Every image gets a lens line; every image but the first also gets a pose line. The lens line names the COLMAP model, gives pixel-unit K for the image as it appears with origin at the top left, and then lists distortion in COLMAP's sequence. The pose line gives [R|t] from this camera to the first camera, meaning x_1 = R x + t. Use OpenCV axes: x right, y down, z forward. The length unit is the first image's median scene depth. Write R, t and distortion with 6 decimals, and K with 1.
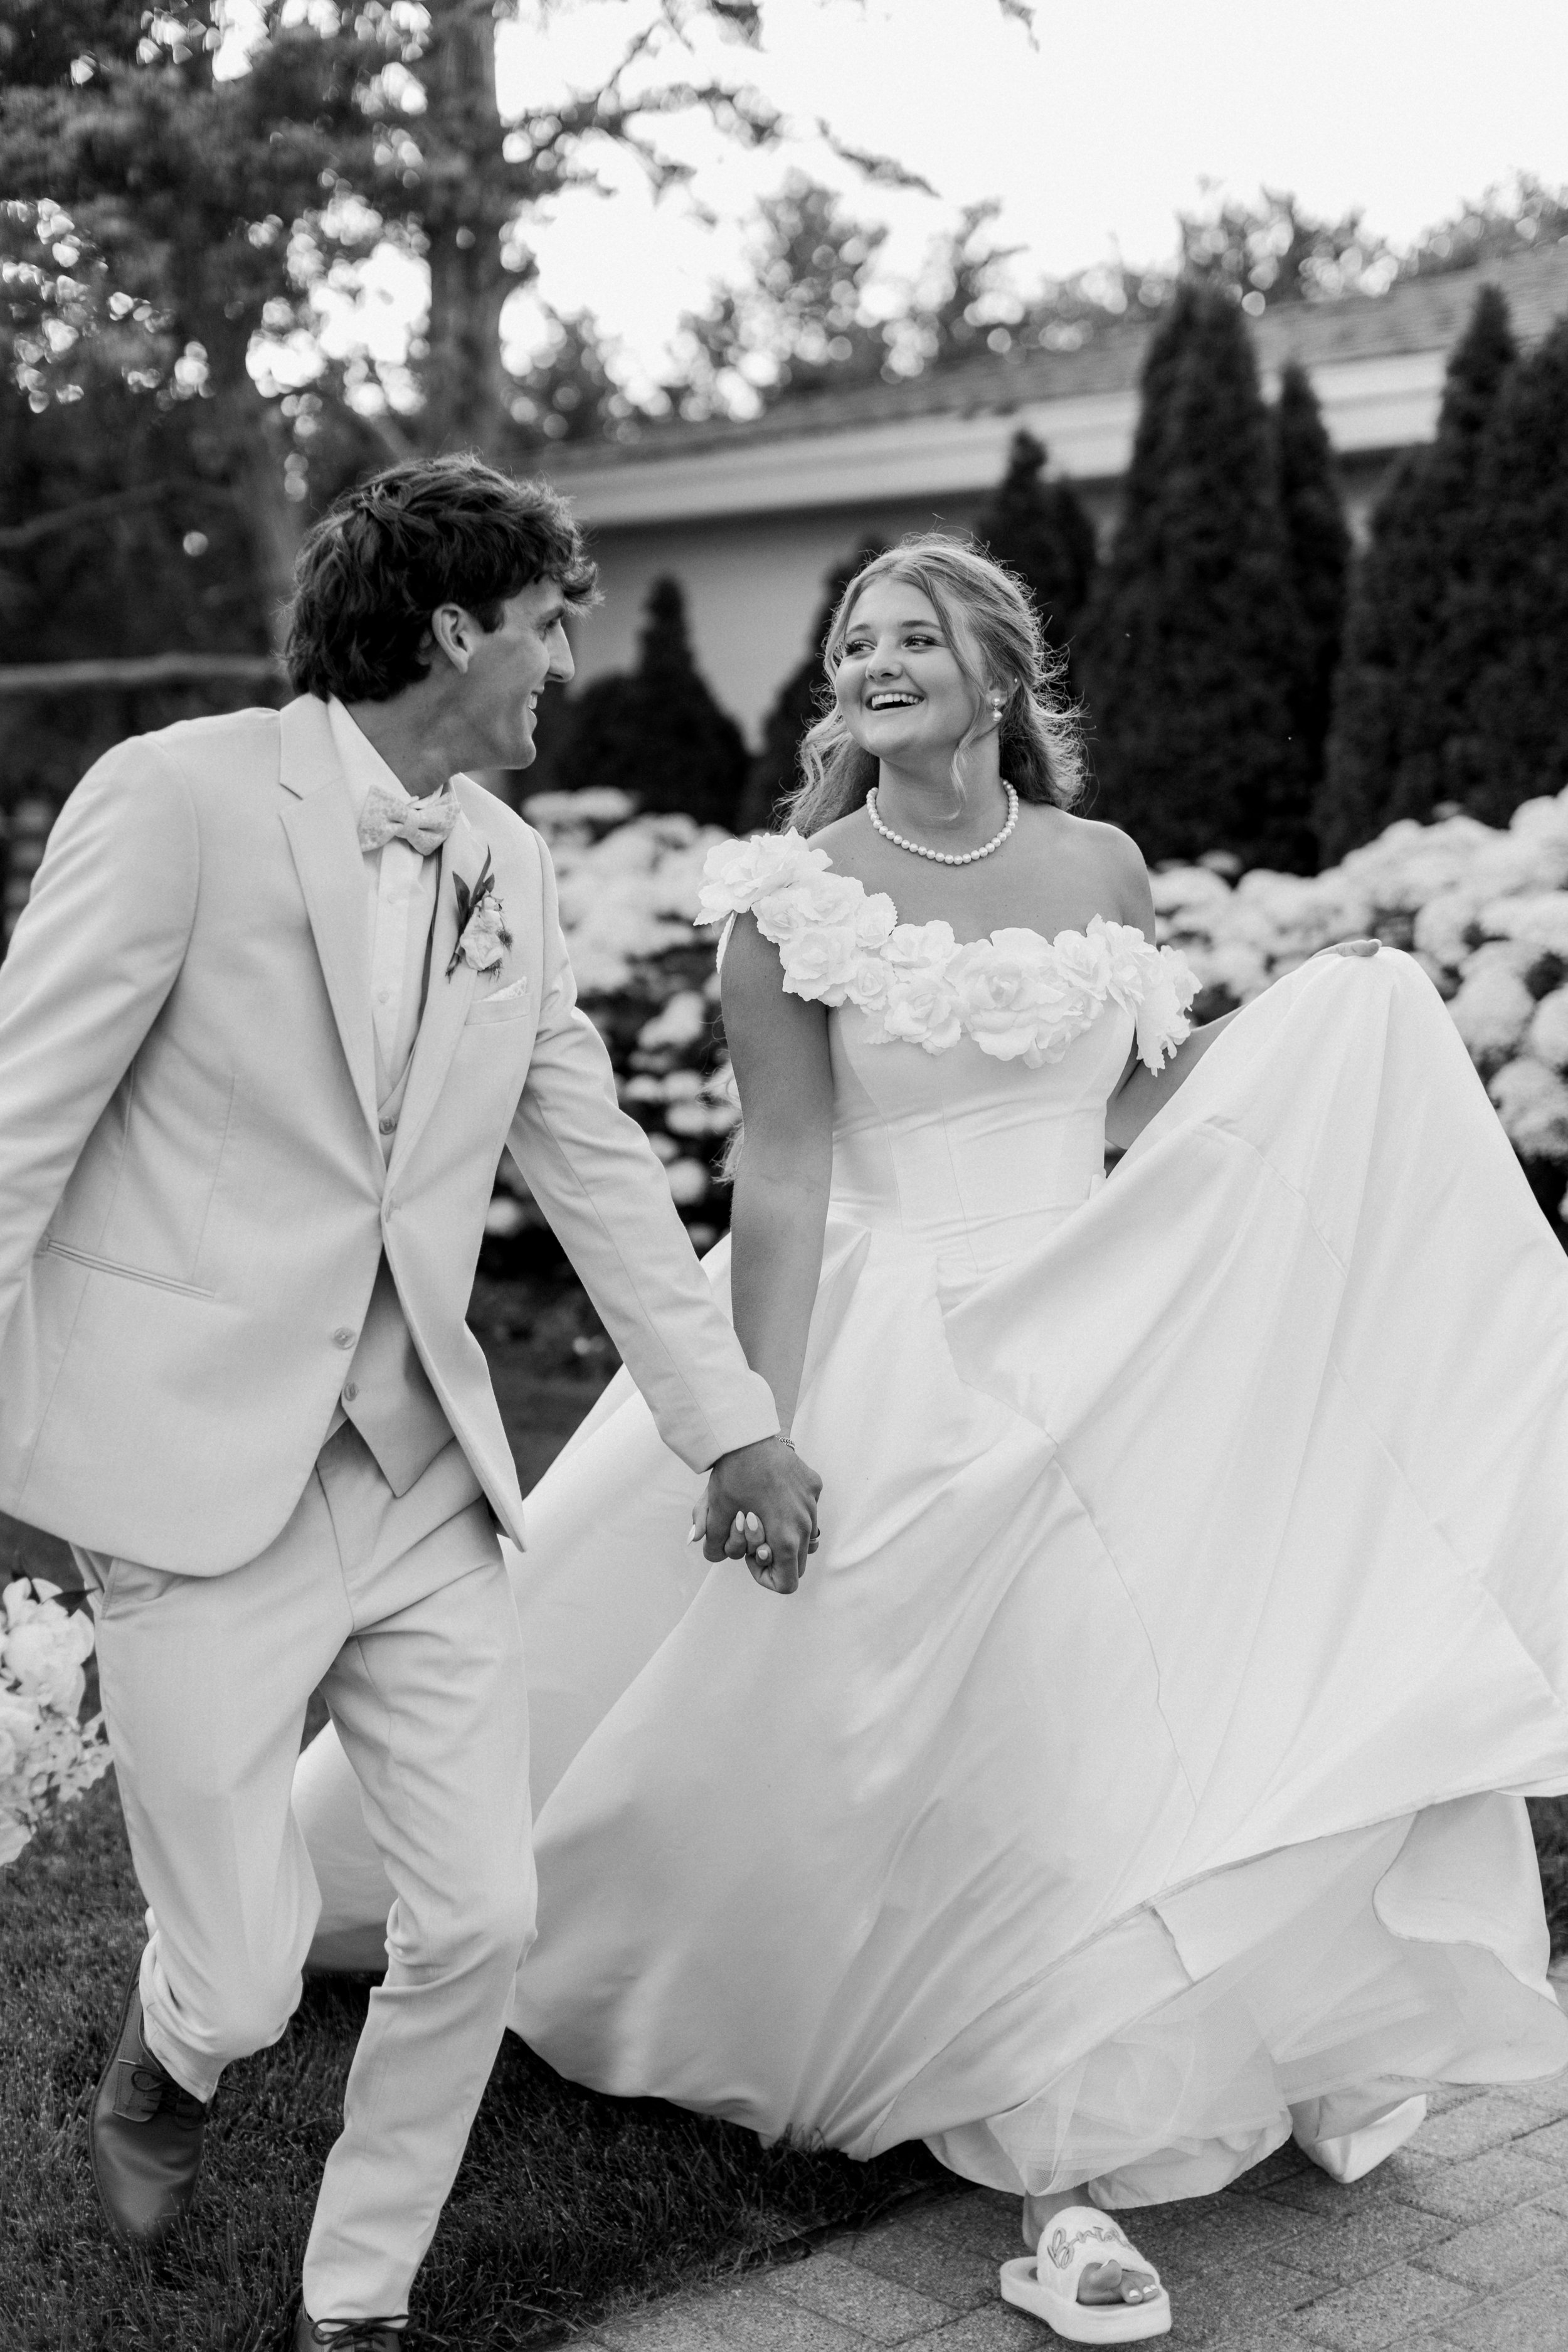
lens RADIAL K [[3329.7, 0, 784.0], [0, 3329.7, 1176.0], [0, 0, 1]] dist [0.032721, -0.029867]
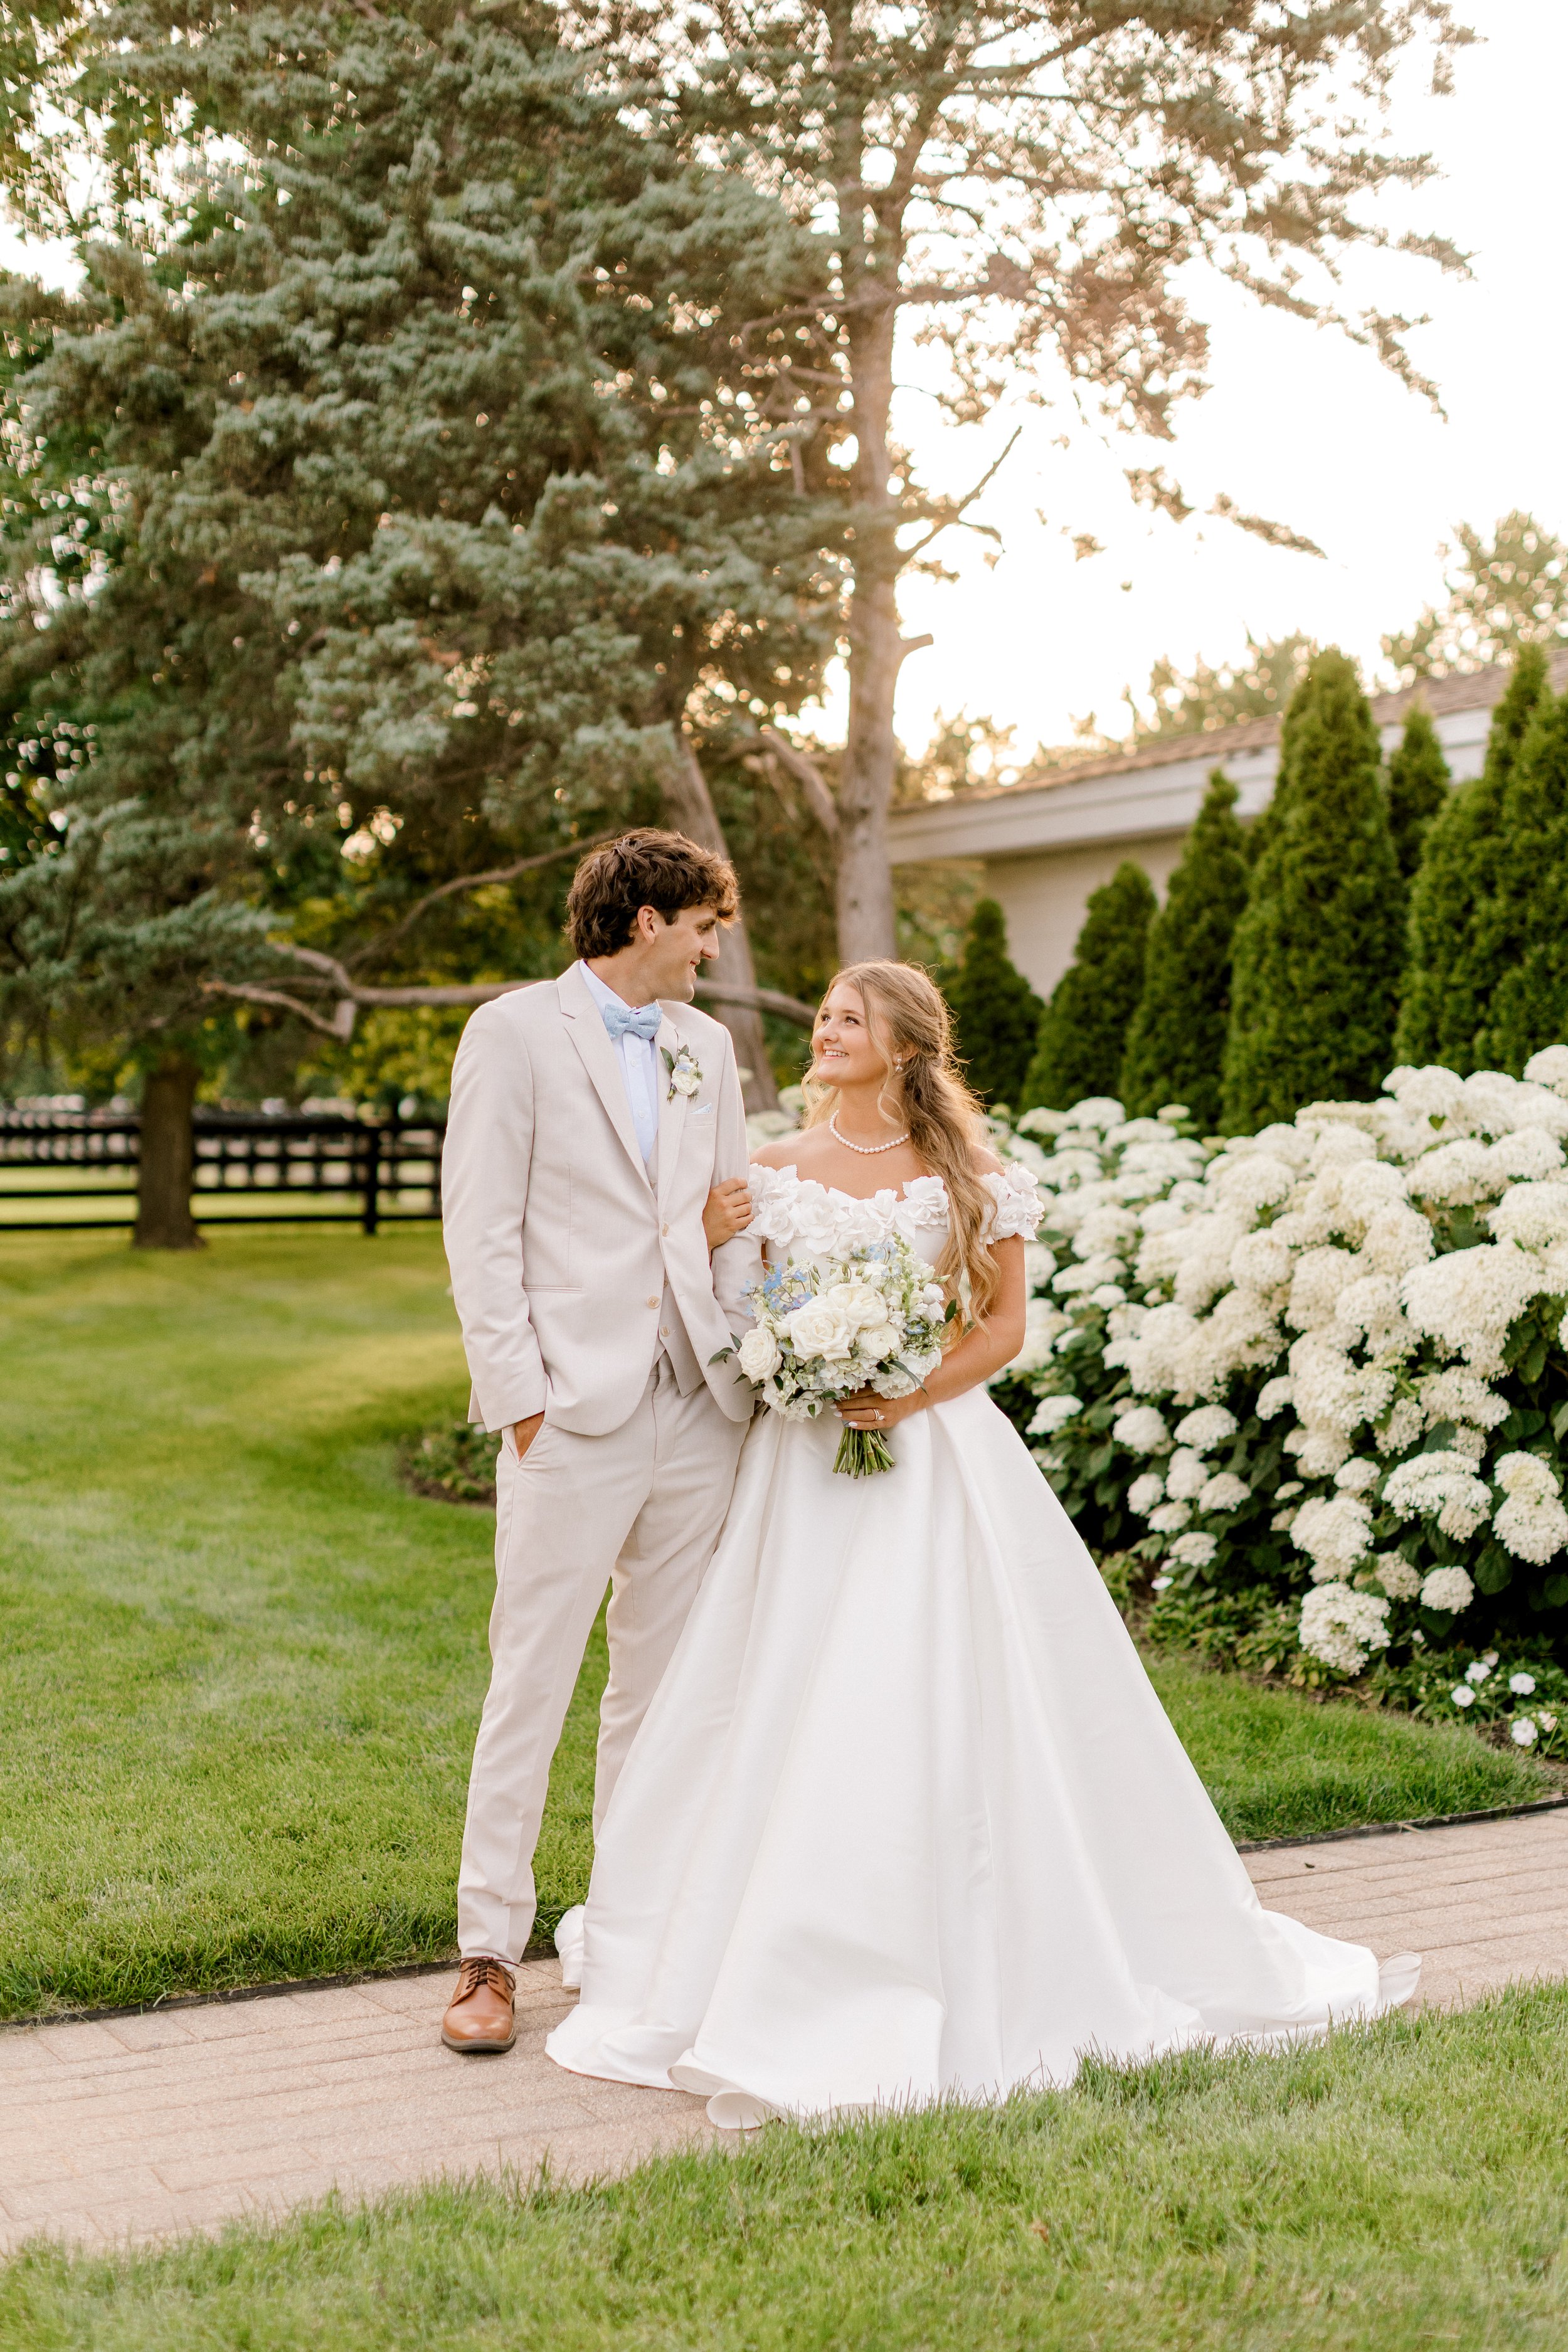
lens RADIAL K [[3329.7, 0, 784.0], [0, 3329.7, 1176.0], [0, 0, 1]] dist [0.032721, -0.029867]
pose [[0.972807, -0.000087, -0.231617, 0.228214], [-0.021490, 0.995652, -0.090634, 0.029750], [0.230618, 0.093147, 0.968576, -0.174296]]
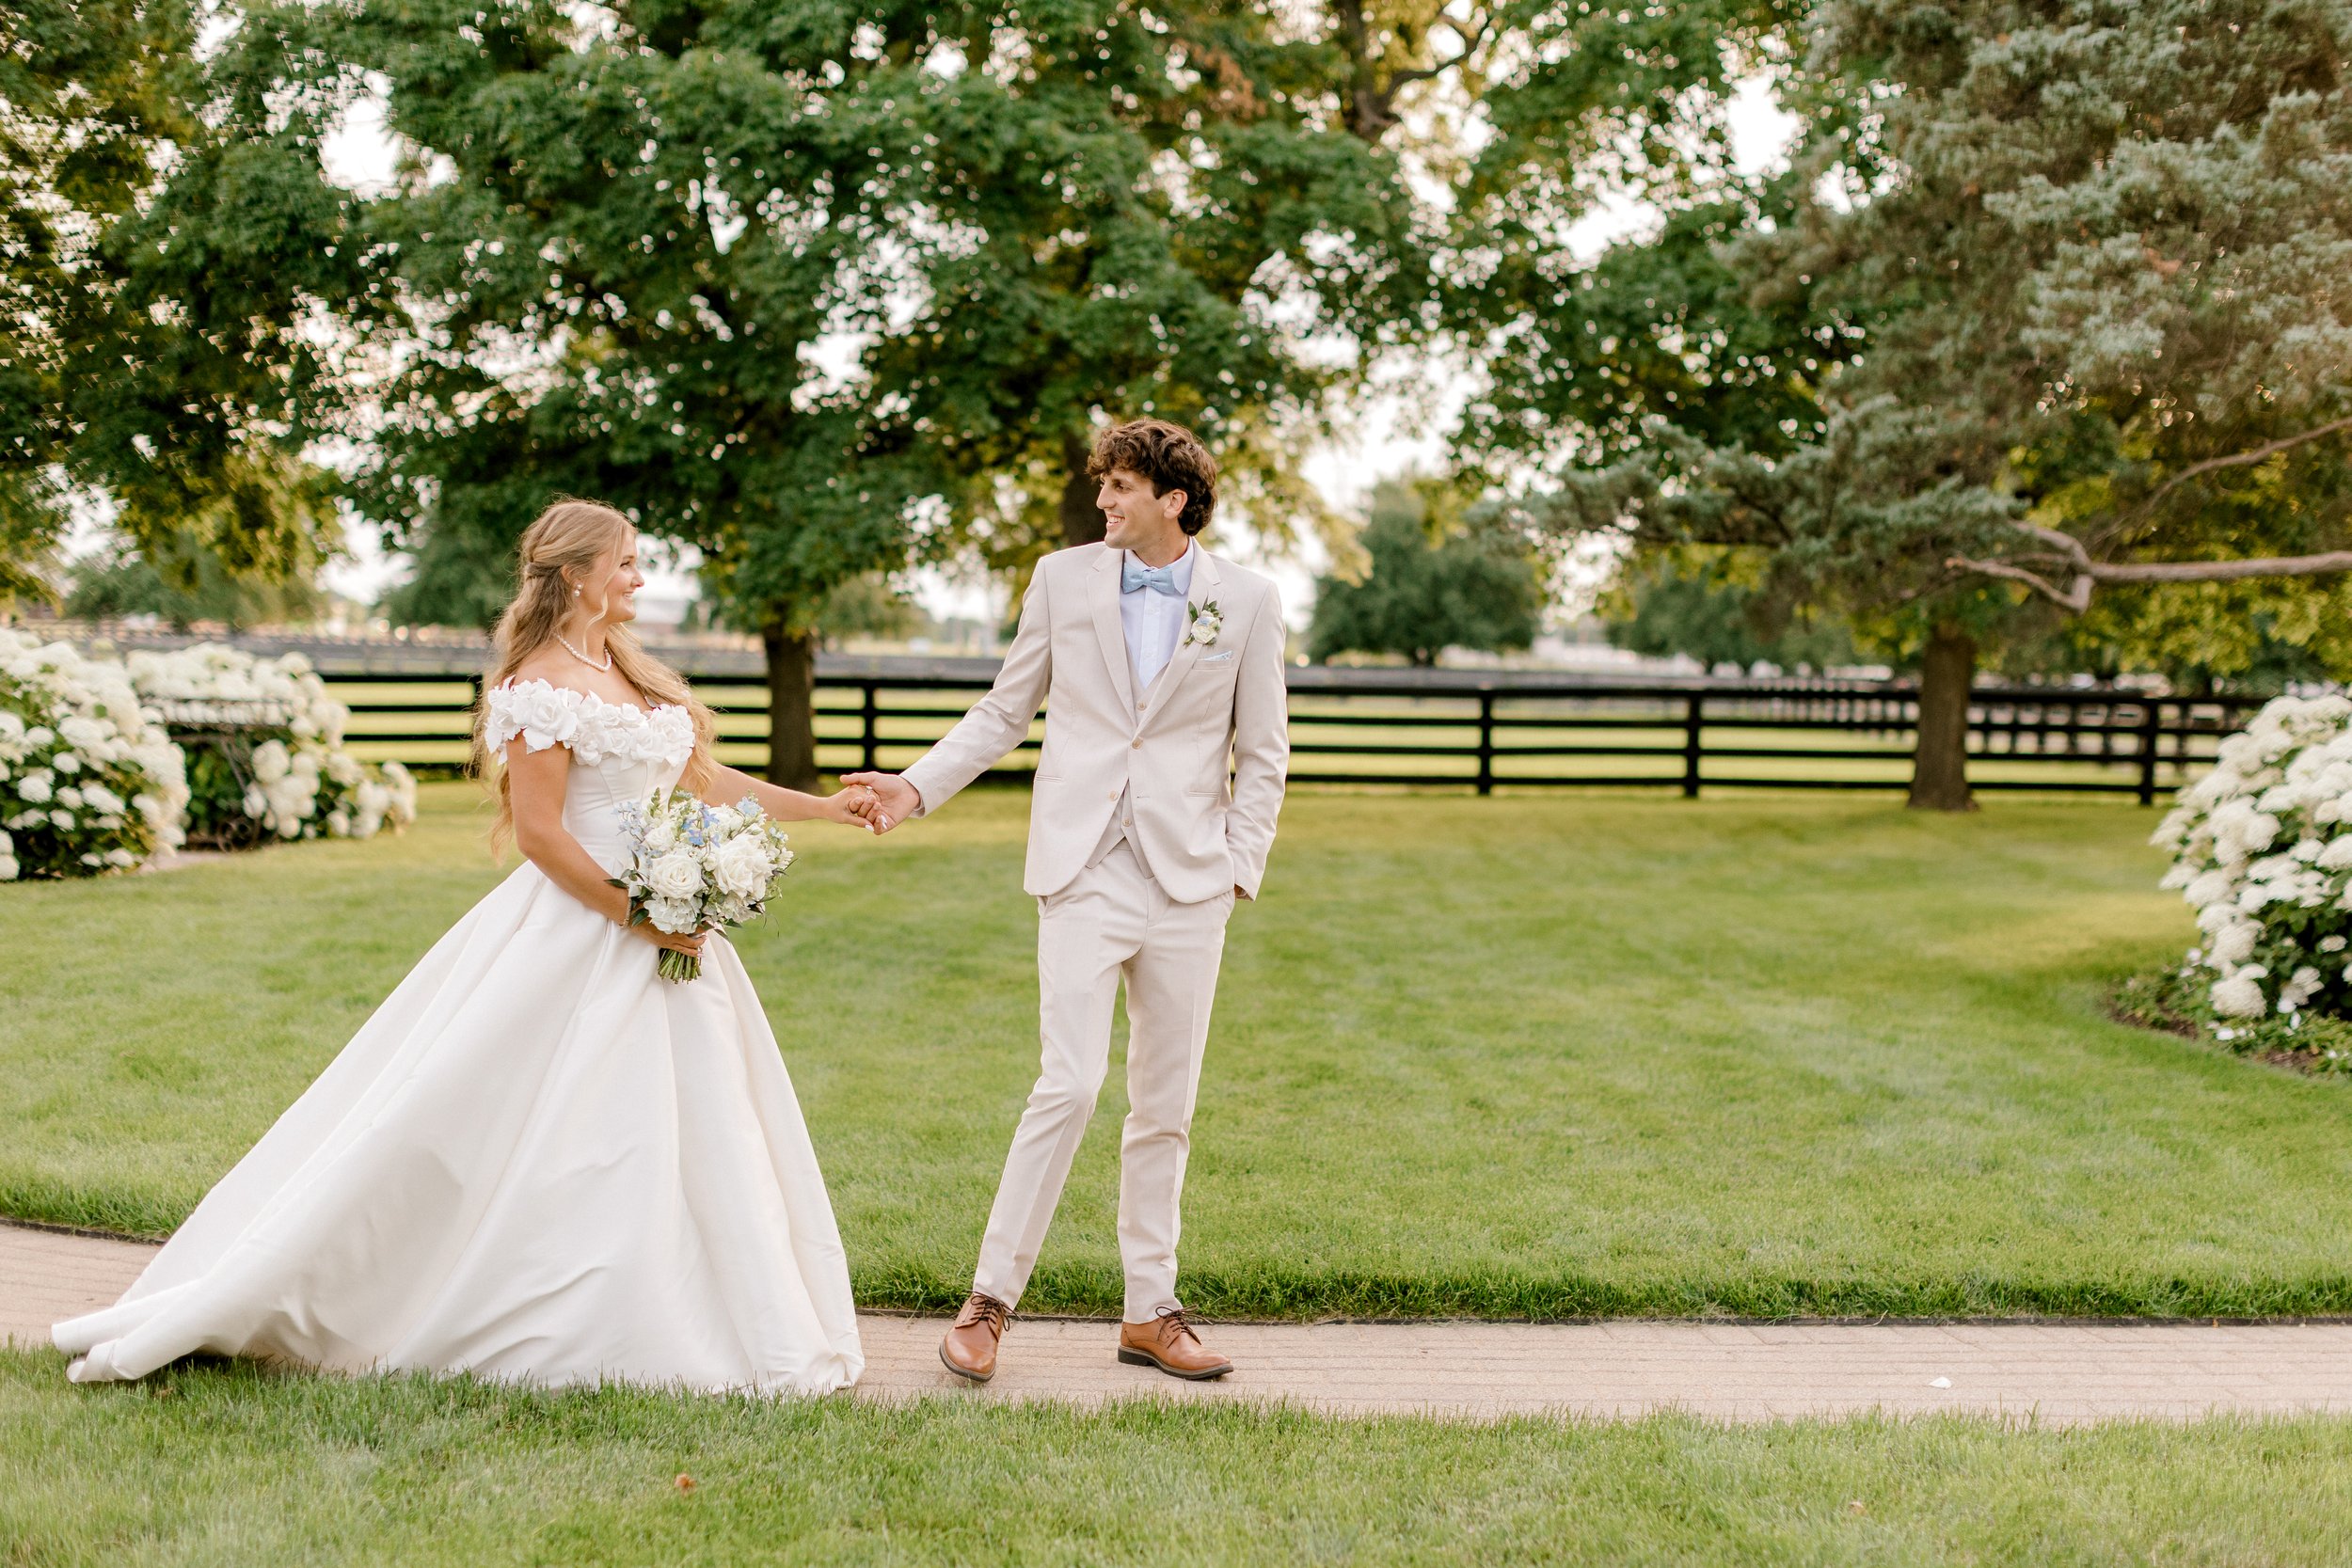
lens RADIAL K [[3329.3, 0, 1176.0], [0, 3329.3, 784.0], [0, 0, 1]] dist [0.032721, -0.029867]
pose [[0.794236, 0.036576, -0.606508, 0.336574], [-0.088681, 0.994476, -0.056157, 0.052967], [0.601104, 0.098388, 0.793092, -0.333419]]
